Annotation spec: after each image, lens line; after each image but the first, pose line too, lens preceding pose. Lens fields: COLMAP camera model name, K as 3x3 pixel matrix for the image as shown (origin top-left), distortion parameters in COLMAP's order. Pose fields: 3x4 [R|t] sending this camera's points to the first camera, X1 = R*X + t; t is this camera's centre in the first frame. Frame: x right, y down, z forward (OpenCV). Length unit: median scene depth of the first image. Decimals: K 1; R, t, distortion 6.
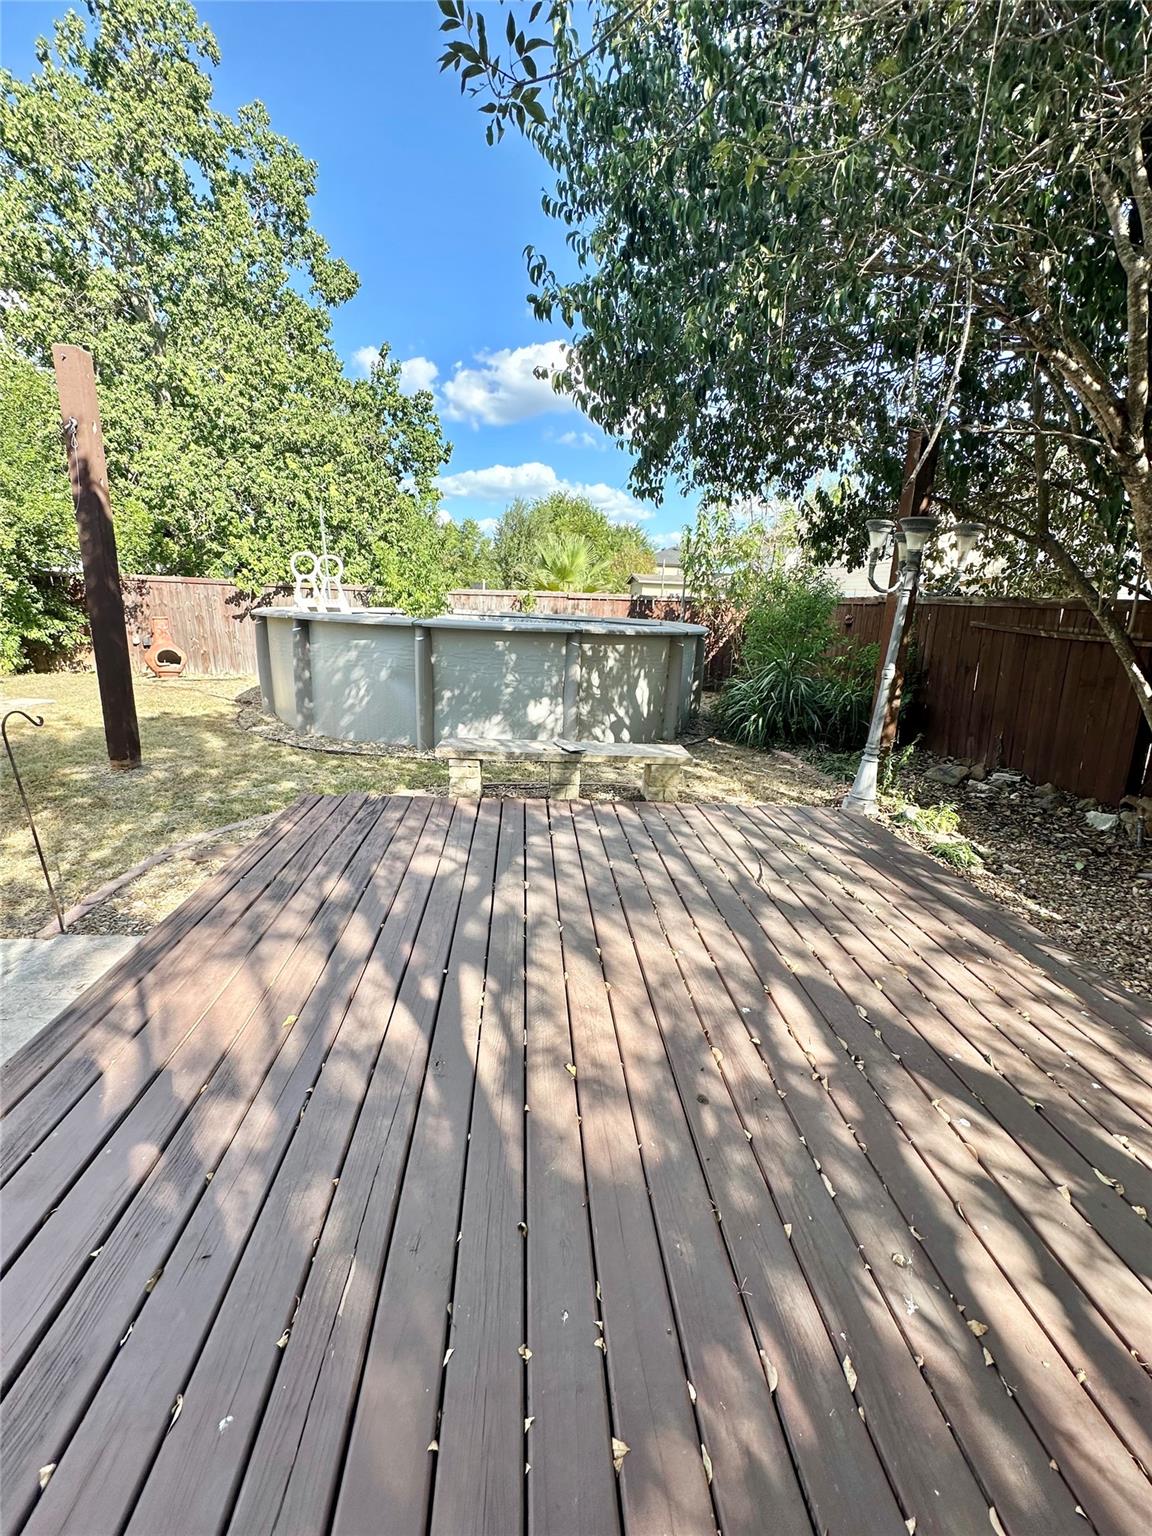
lens RADIAL K [[614.8, 0, 569.4], [0, 614.8, 771.0], [0, 0, 1]] dist [-0.003442, -0.000527]
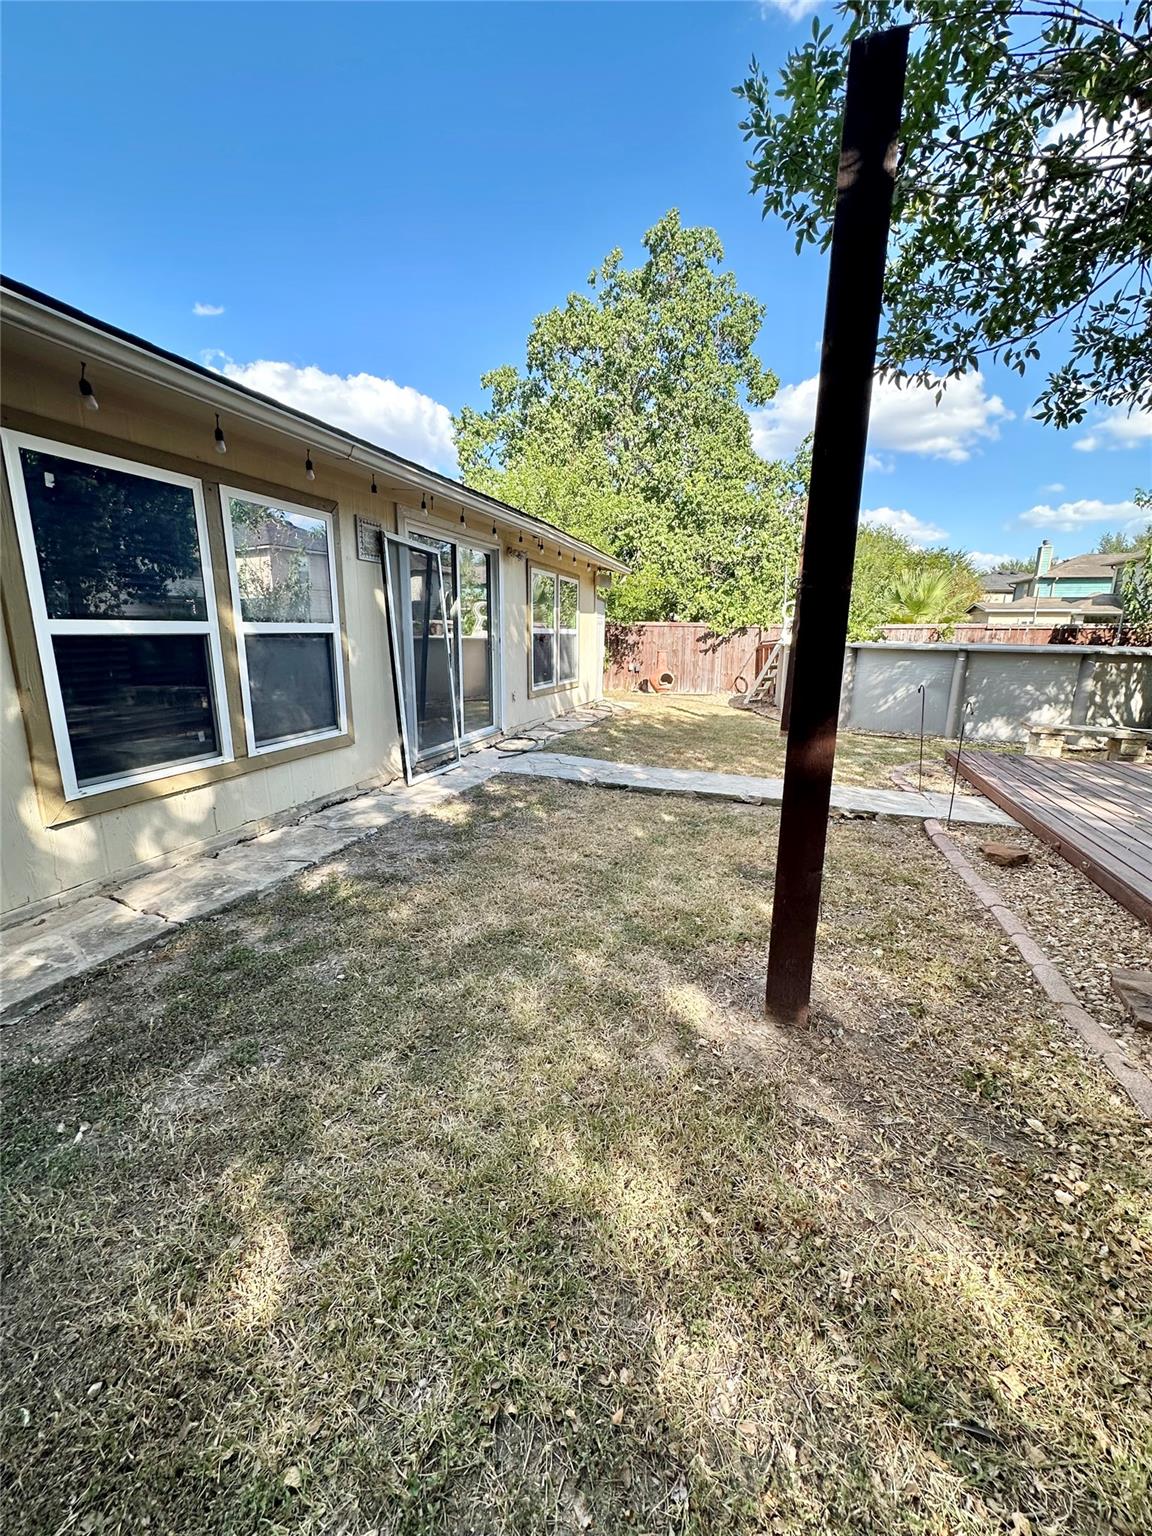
lens RADIAL K [[614.8, 0, 575.9], [0, 614.8, 768.5], [0, 0, 1]] dist [-0.003442, -0.000527]
pose [[0.921929, 0.055245, -0.383399, -0.437092], [-0.077716, 0.996032, -0.043357, 0.143002], [0.379483, 0.069769, 0.922564, -0.537955]]
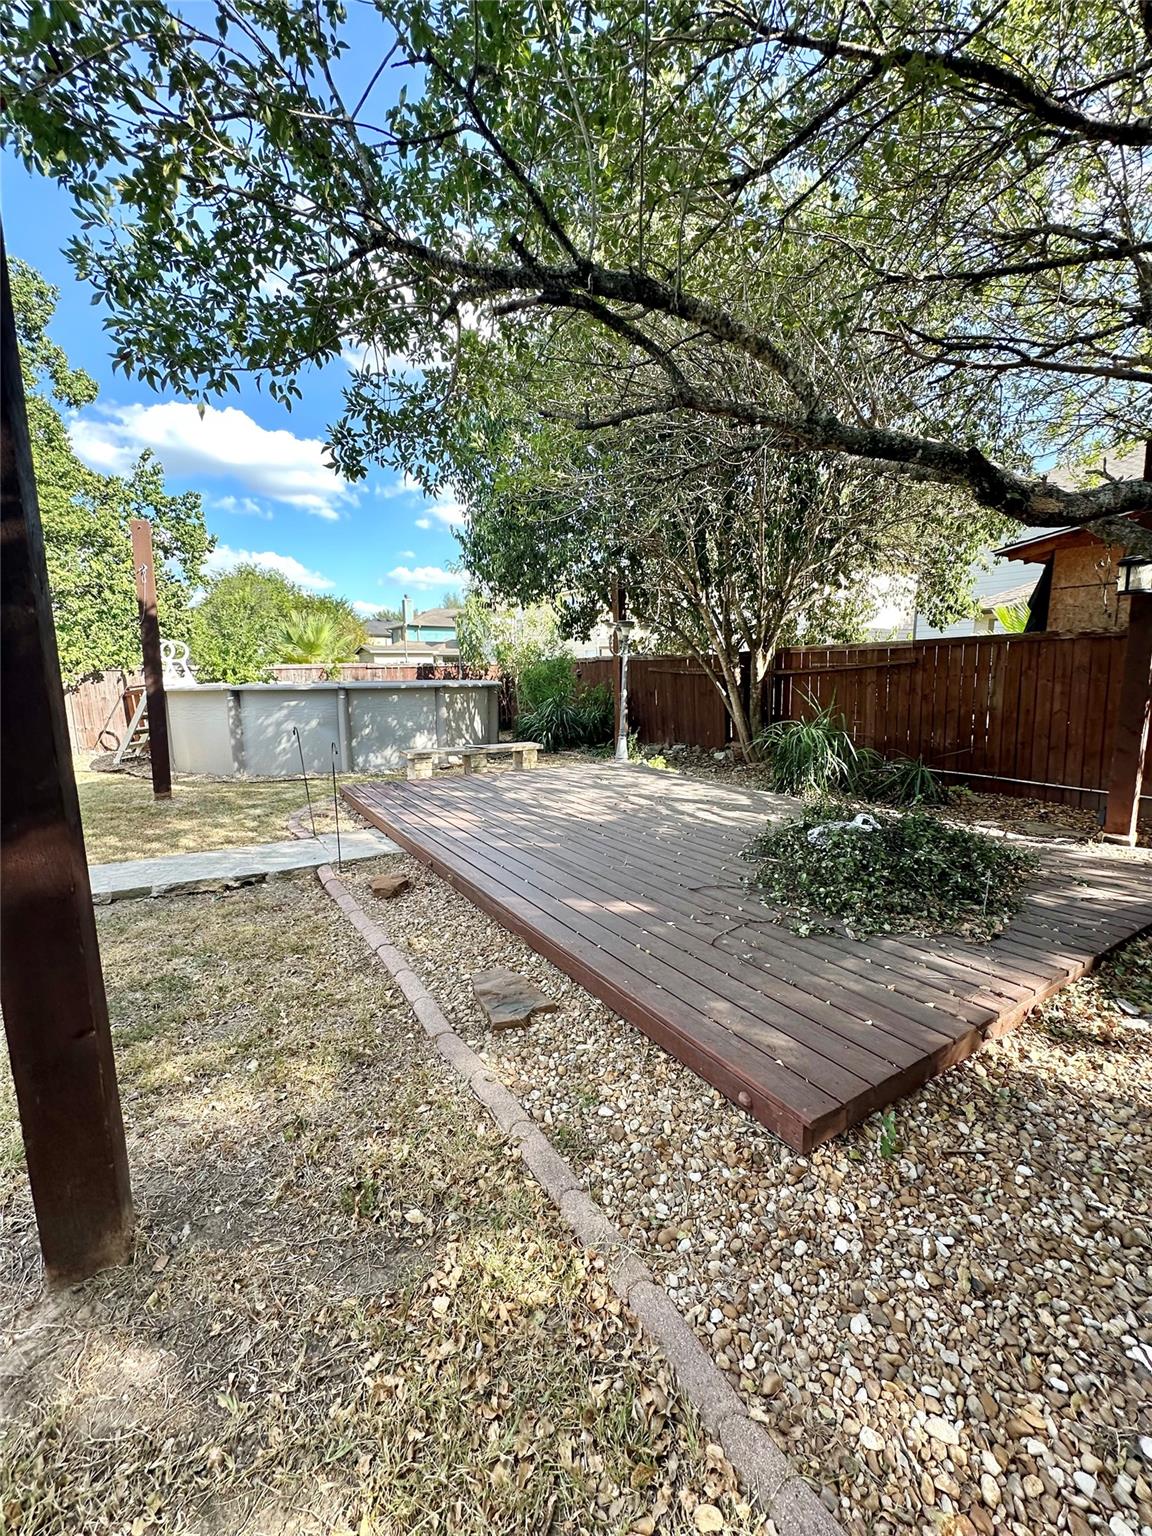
lens RADIAL K [[614.8, 0, 584.2], [0, 614.8, 763.4], [0, 0, 1]] dist [-0.003442, -0.000527]
pose [[0.877809, -0.118264, 0.464182, -0.376075], [0.169697, 0.982973, -0.070470, 0.124378], [-0.447945, 0.140630, 0.882932, -0.467930]]
